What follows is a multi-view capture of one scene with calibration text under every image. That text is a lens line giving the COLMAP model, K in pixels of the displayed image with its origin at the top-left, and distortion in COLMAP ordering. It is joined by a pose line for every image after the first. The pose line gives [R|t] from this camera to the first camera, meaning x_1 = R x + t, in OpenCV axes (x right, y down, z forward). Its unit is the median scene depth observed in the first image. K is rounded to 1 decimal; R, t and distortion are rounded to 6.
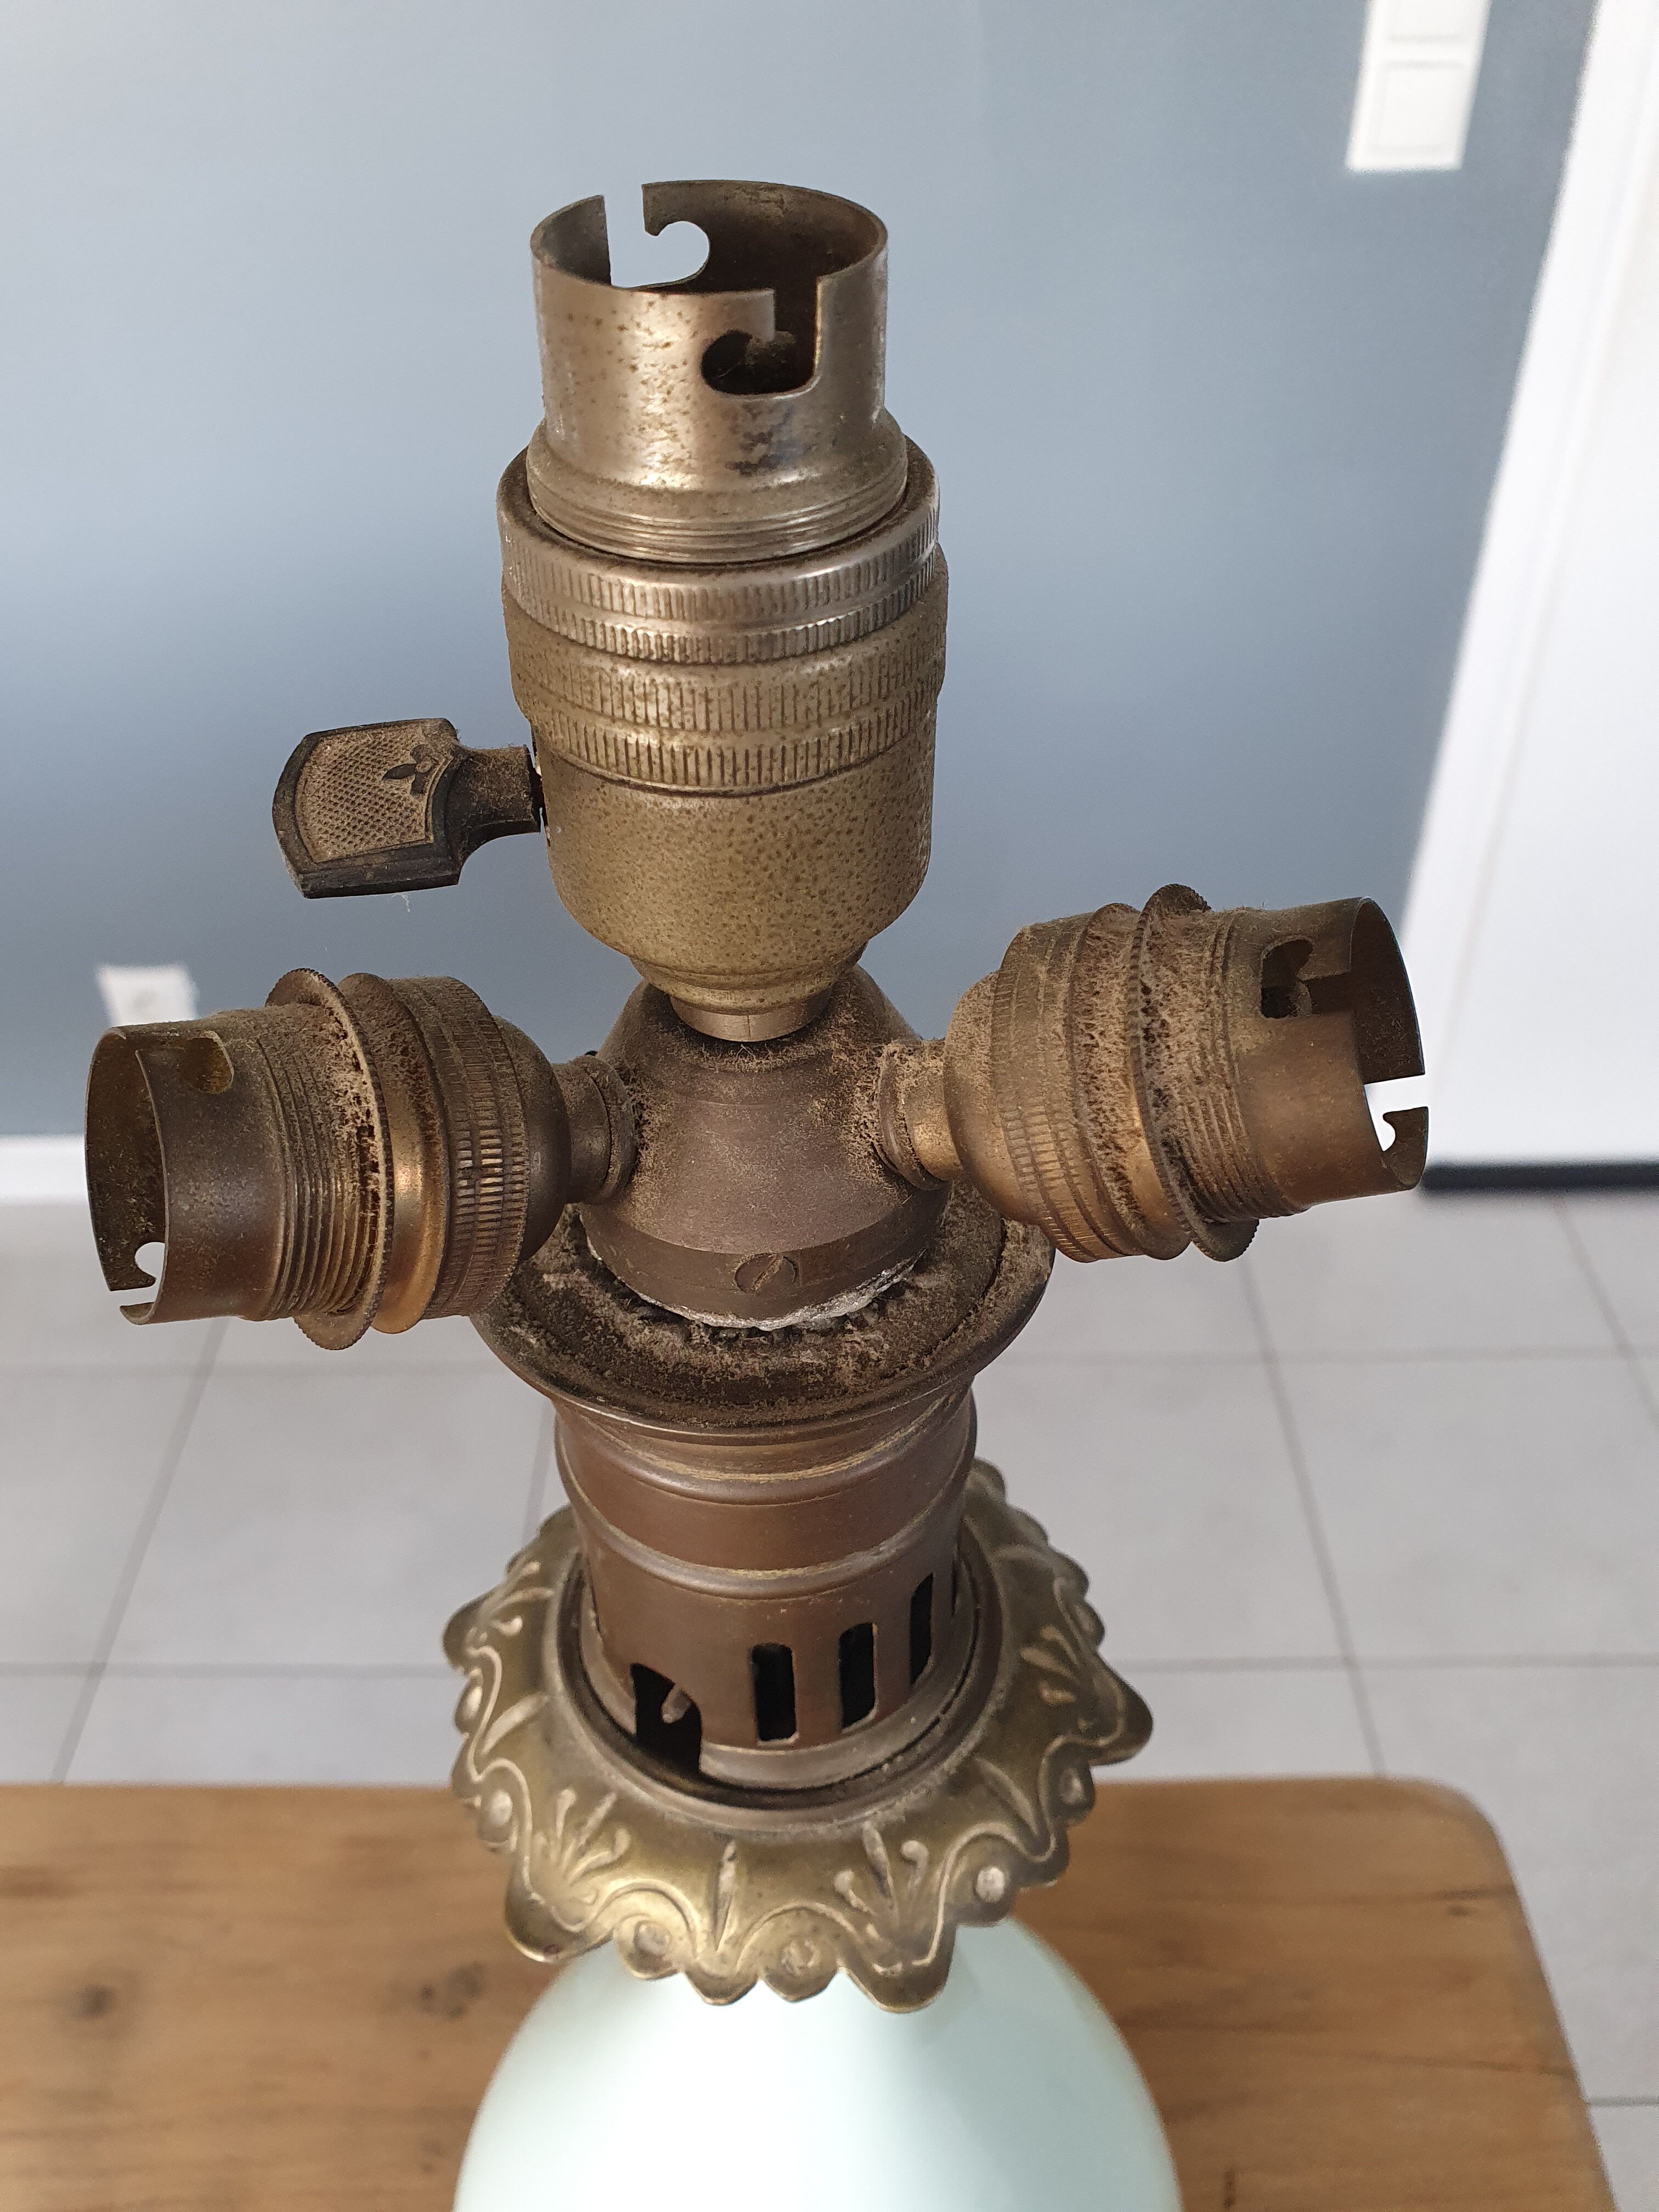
lens RADIAL K [[1821.1, 0, 756.5], [0, 1821.1, 1098.1], [0, 0, 1]] dist [-0.002862, 0.002278]
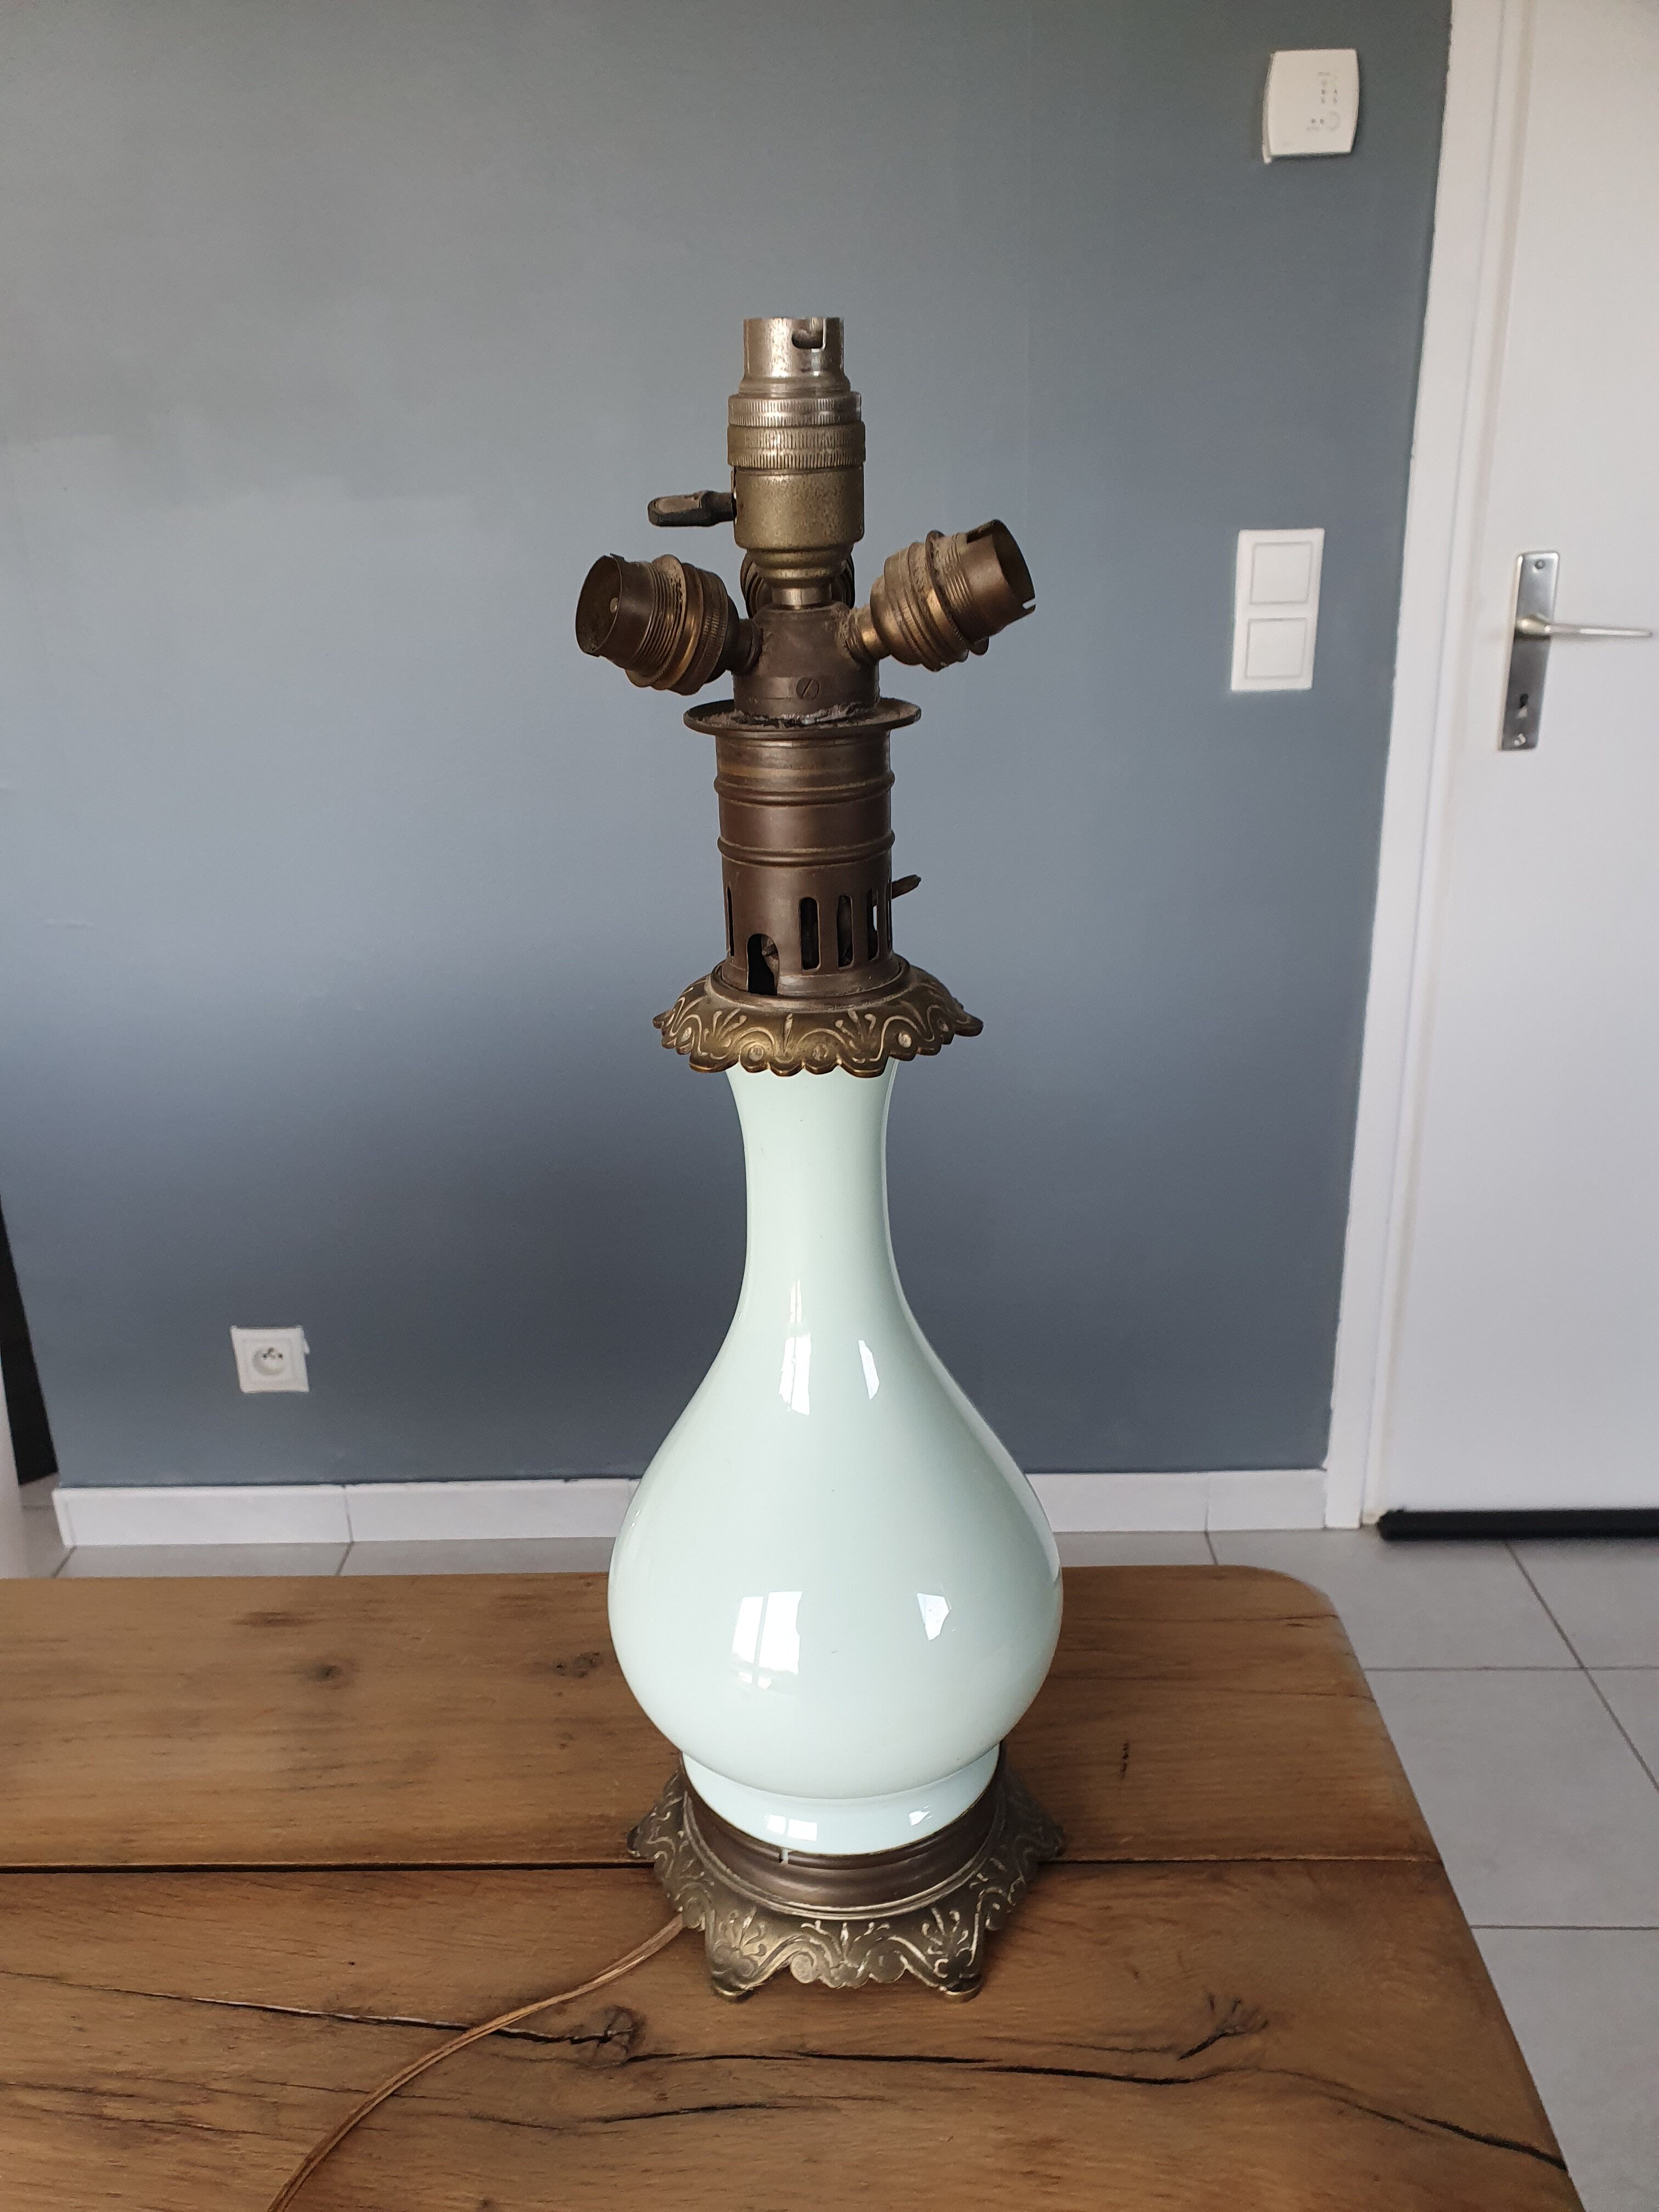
lens RADIAL K [[1821.1, 0, 756.5], [0, 1821.1, 1098.1], [0, 0, 1]] dist [-0.002862, 0.002278]
pose [[0.999775, 0.006961, -0.020055, -0.009385], [-0.013060, 0.946458, -0.322562, 1.253107], [0.016736, 0.322751, 0.946336, -1.125728]]
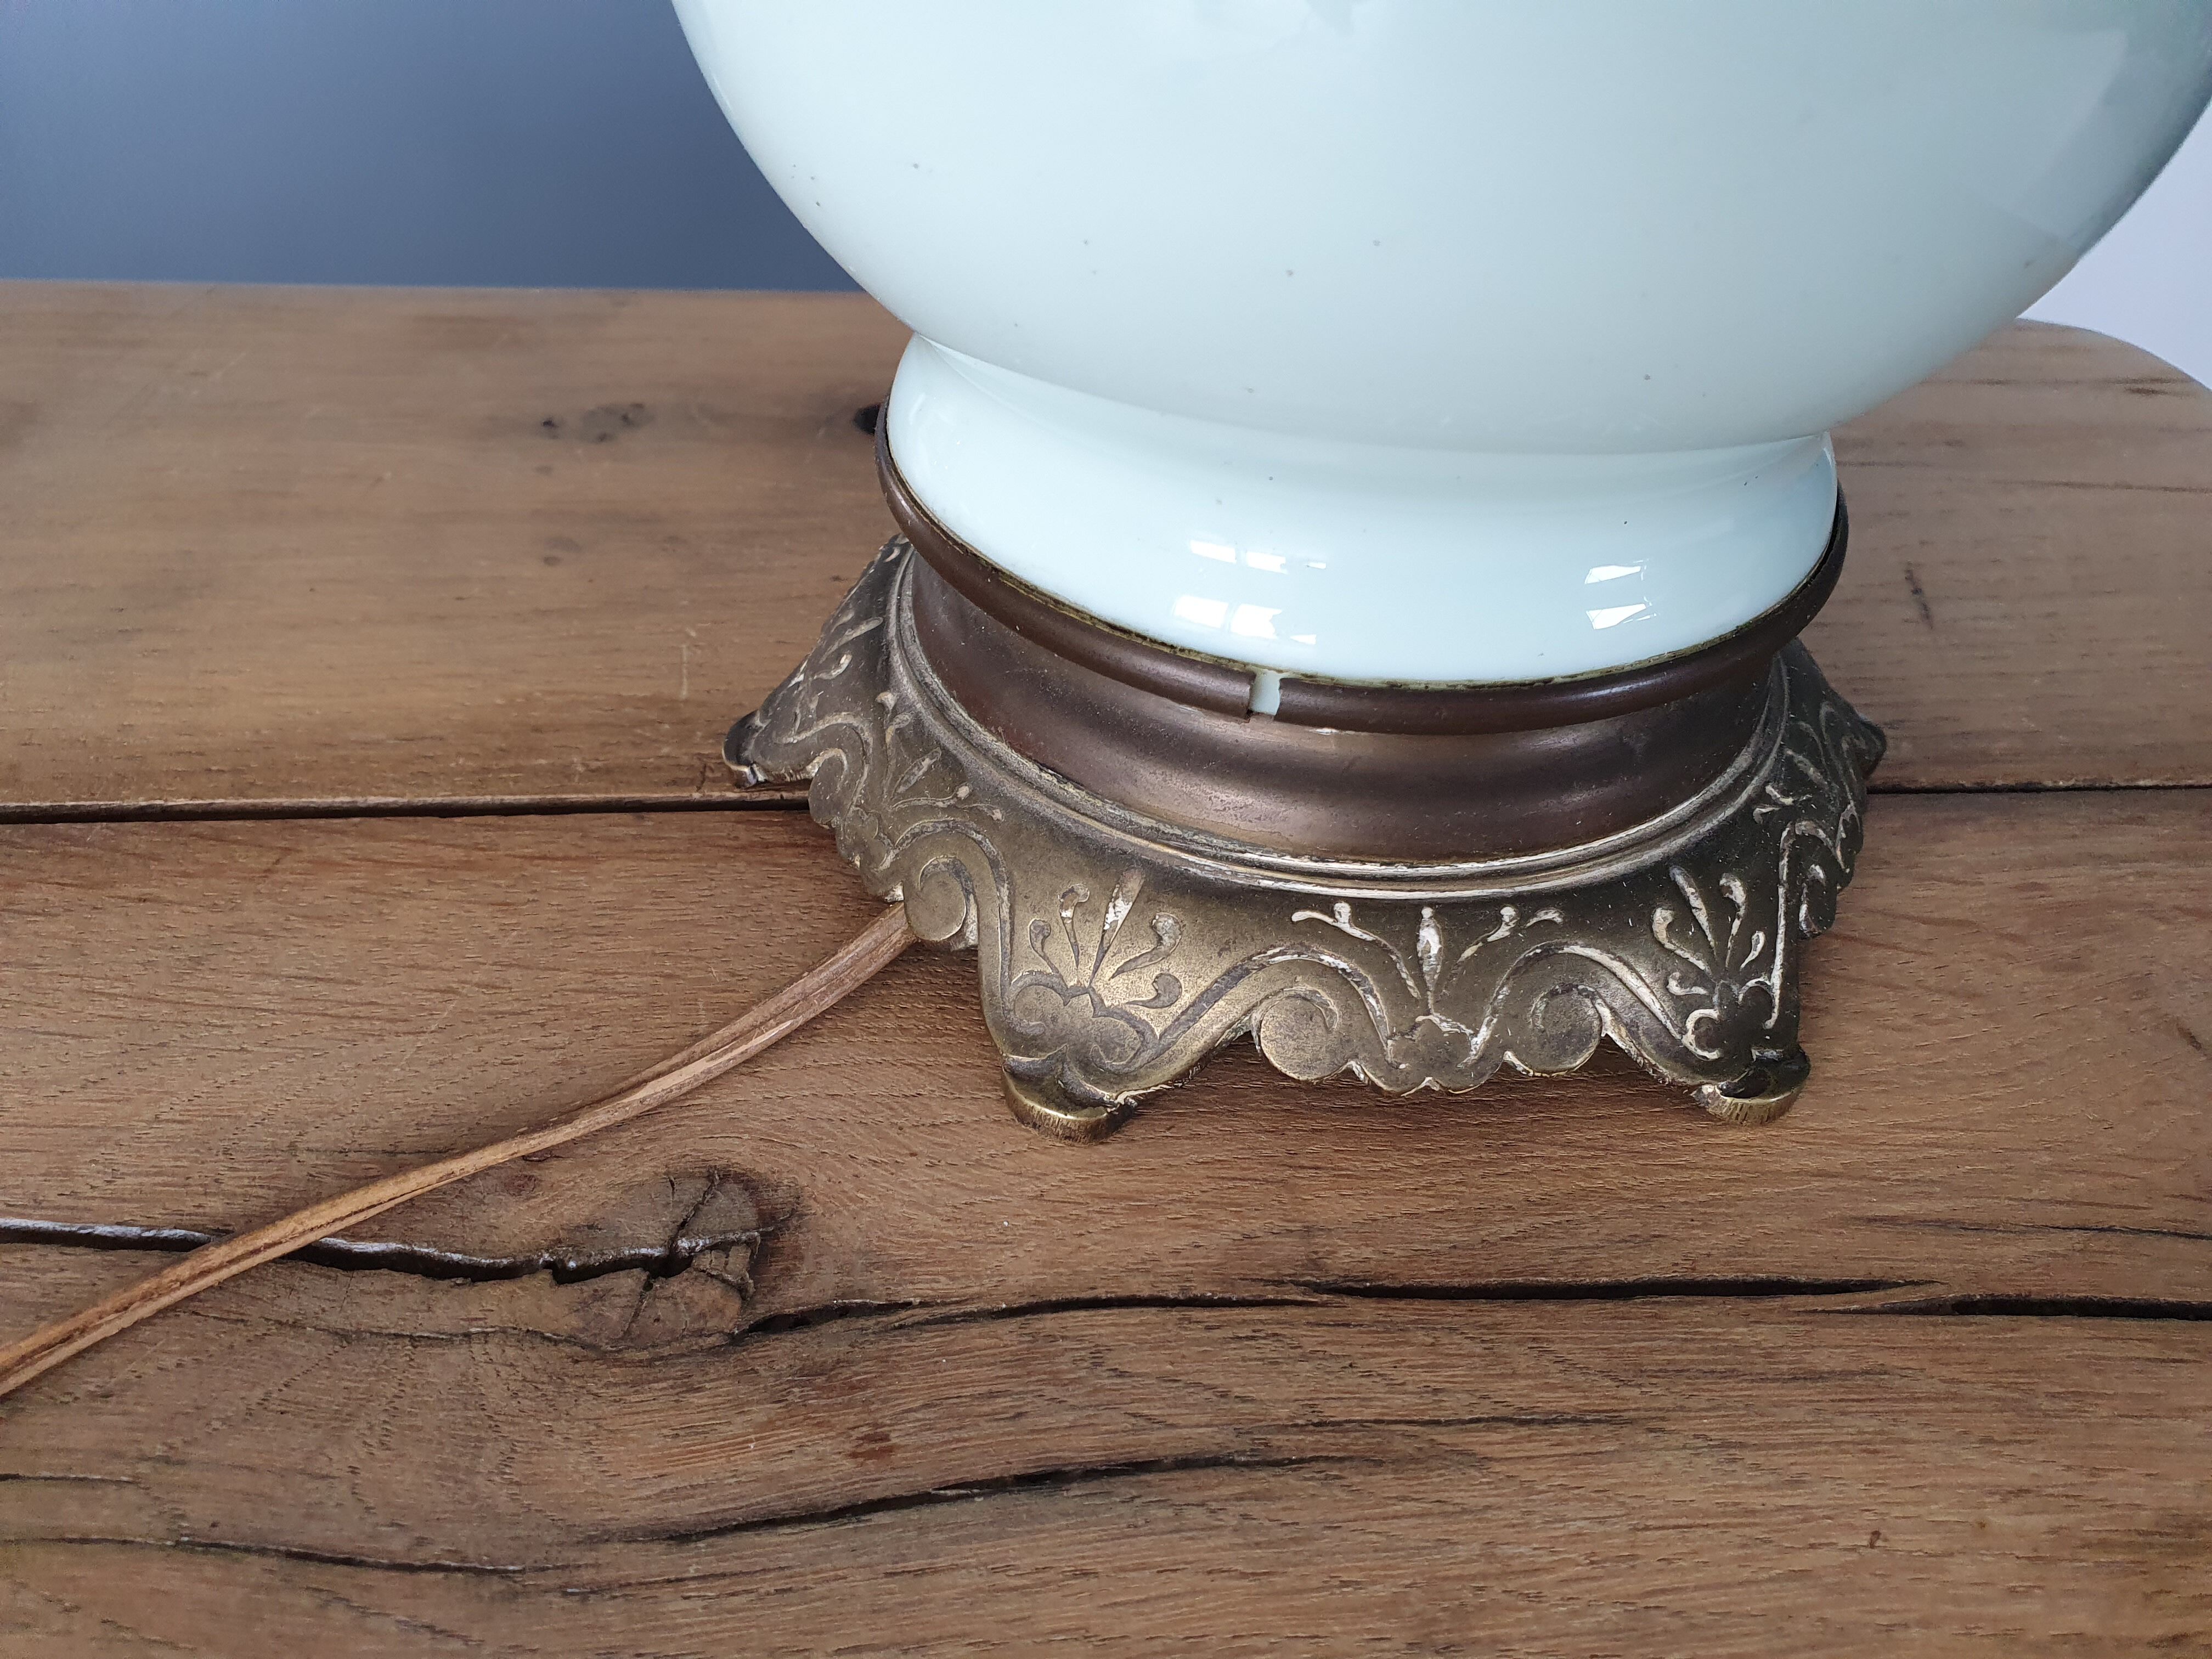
lens RADIAL K [[1821.1, 0, 1106.0], [0, 1821.1, 829.5], [0, 0, 1]] dist [-0.002862, 0.002278]
pose [[0.991415, 0.010893, 0.130298, -0.184973], [-0.005927, 0.999243, -0.038446, 1.528612], [-0.130618, 0.037344, 0.990729, 0.936882]]
